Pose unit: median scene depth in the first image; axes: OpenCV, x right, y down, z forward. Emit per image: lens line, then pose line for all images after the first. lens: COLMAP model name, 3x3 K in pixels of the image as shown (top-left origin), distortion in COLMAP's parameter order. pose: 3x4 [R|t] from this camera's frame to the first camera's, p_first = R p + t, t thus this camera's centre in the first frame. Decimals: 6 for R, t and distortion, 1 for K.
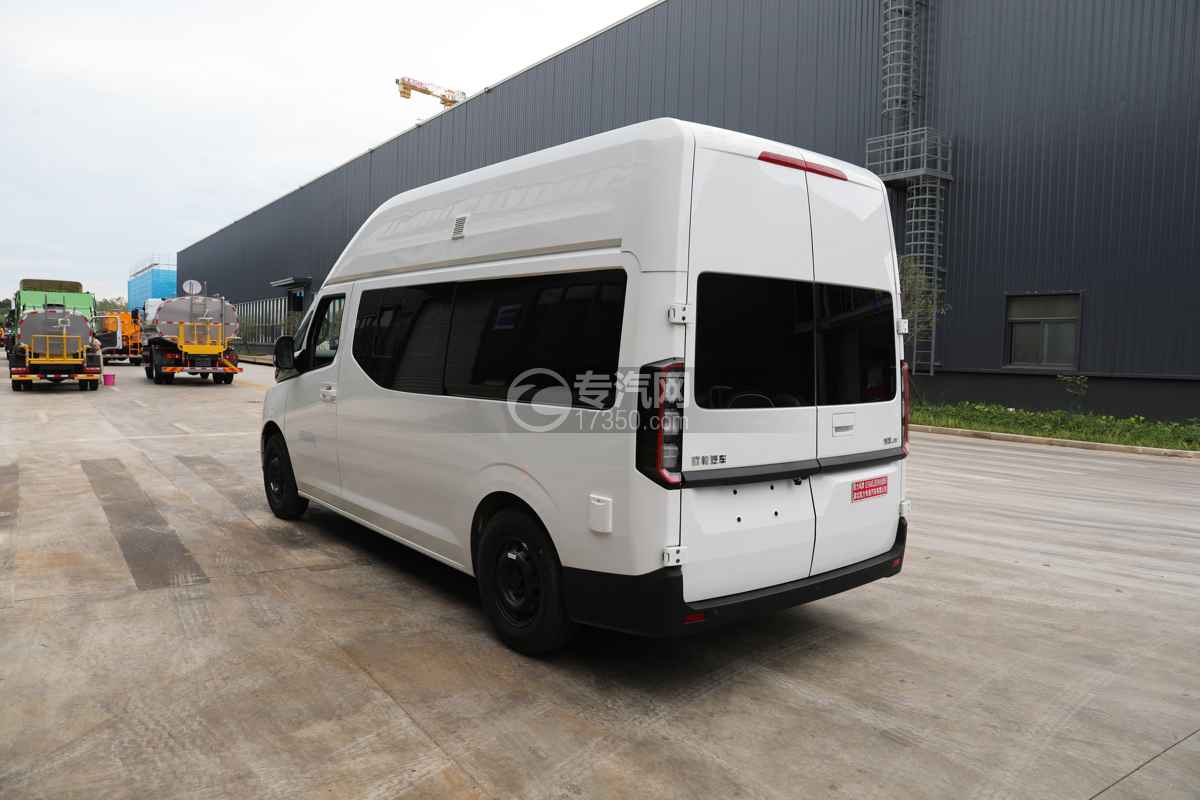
lens RADIAL K [[849.2, 0, 593.6], [0, 849.2, 387.8], [0, 0, 1]] dist [-0.107870, 0.088758]
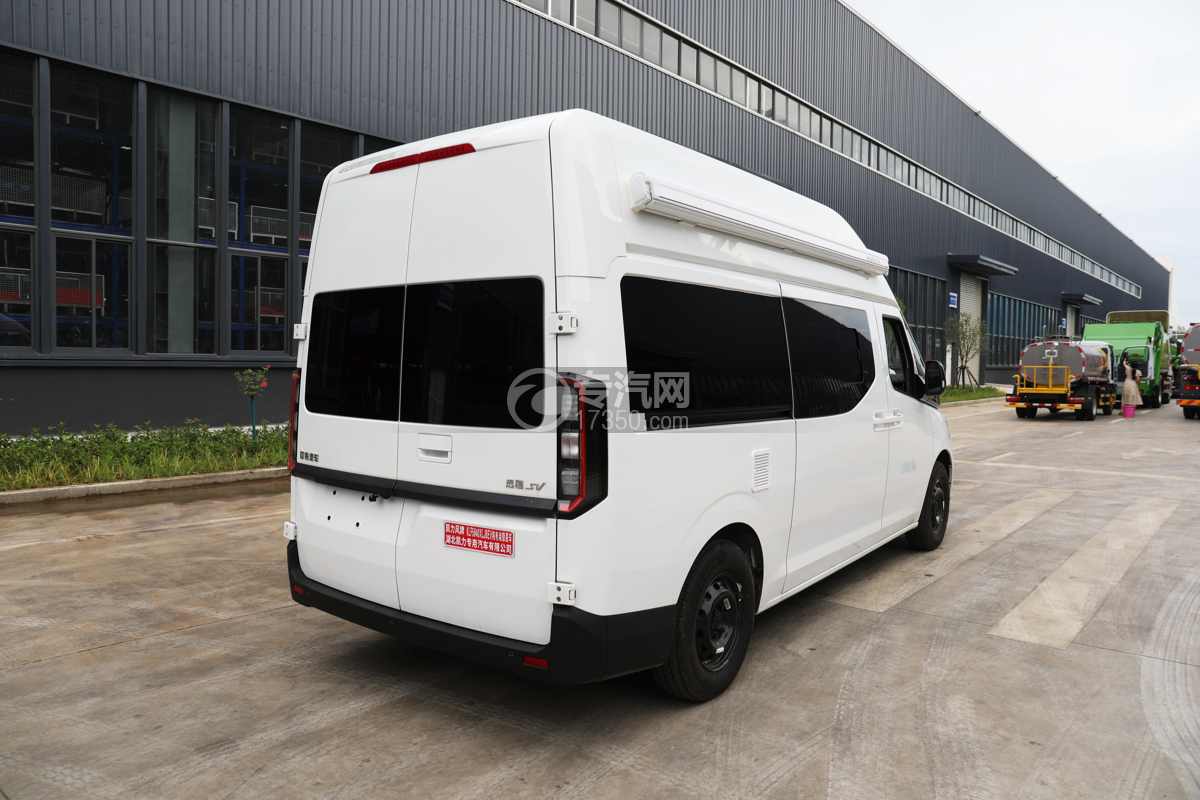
lens RADIAL K [[849.2, 0, 593.6], [0, 849.2, 387.8], [0, 0, 1]] dist [-0.107870, 0.088758]
pose [[0.241913, 0.013796, -0.970200, 1.281283], [-0.054463, 0.998516, 0.000618, -0.028204], [0.968768, 0.052690, 0.242305, 1.053968]]
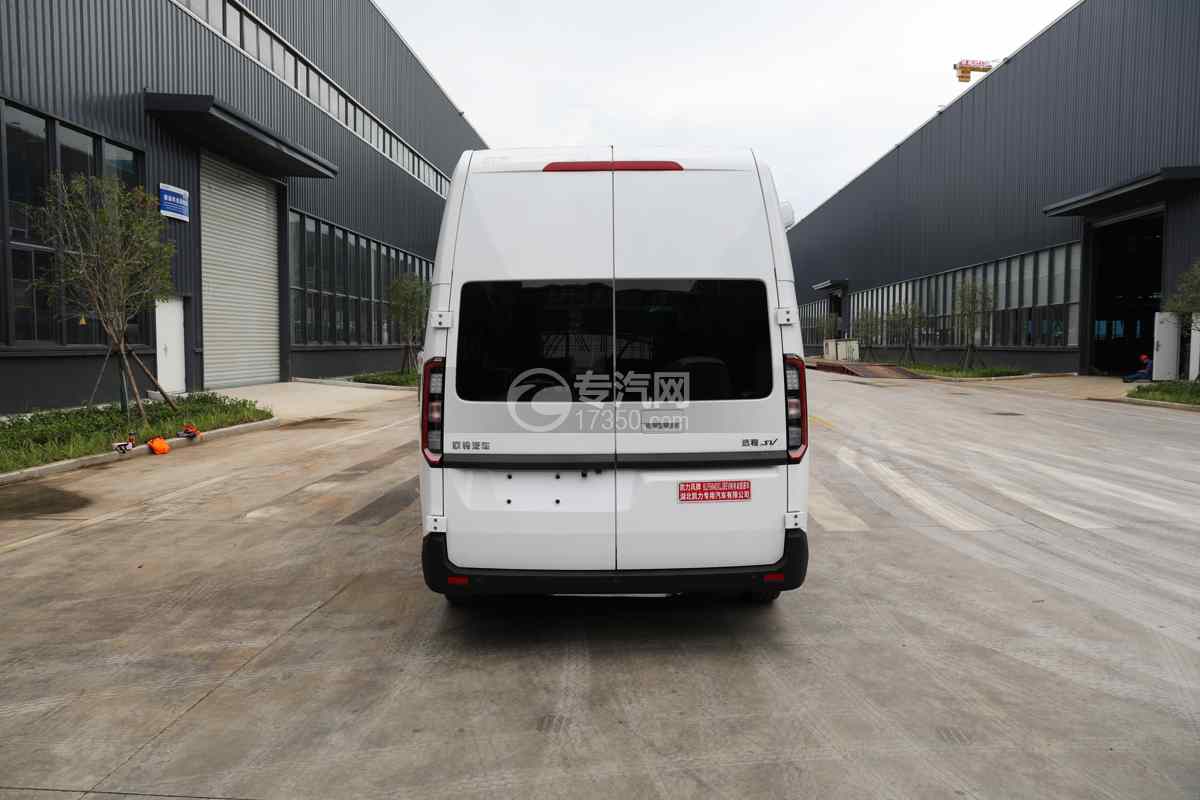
lens RADIAL K [[849.2, 0, 593.6], [0, 849.2, 387.8], [0, 0, 1]] dist [-0.107870, 0.088758]
pose [[0.780133, 0.008141, -0.625560, 0.948440], [-0.008228, 0.999962, 0.002752, 0.002560], [0.625559, 0.003000, 0.780171, 0.200616]]
